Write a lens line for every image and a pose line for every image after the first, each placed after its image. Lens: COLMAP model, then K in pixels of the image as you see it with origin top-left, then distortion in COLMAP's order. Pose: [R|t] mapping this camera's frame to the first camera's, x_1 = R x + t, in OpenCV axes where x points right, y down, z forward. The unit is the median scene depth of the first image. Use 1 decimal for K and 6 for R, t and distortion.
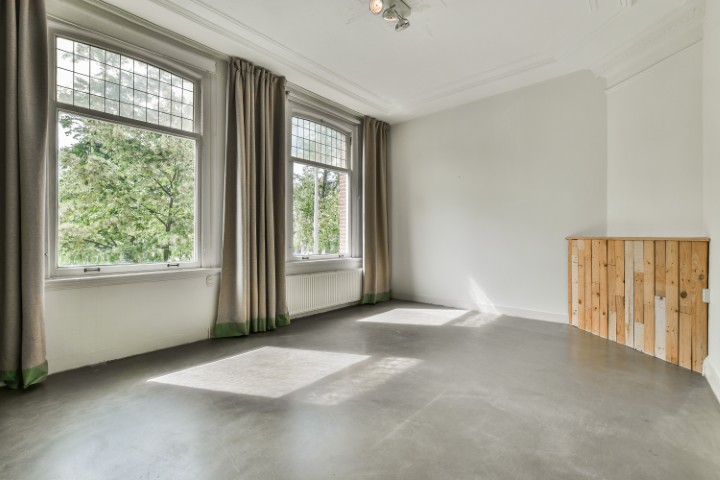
lens RADIAL K [[323.8, 0, 356.5], [0, 323.8, 237.9], [0, 0, 1]] dist [-0.000957, -0.000462]
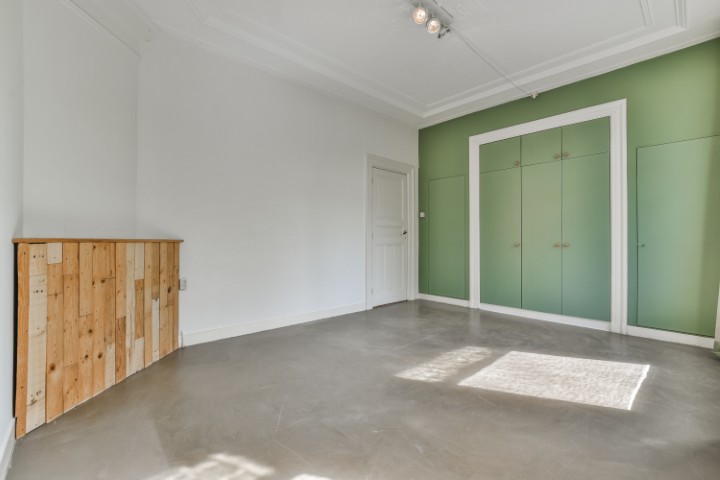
lens RADIAL K [[323.8, 0, 364.9], [0, 323.8, 239.3], [0, 0, 1]] dist [-0.000957, -0.000462]
pose [[-0.996474, -0.001523, 0.083888, 0.218987], [-0.001270, 0.999995, 0.003058, -0.002794], [-0.083892, 0.002941, -0.996471, 1.904179]]
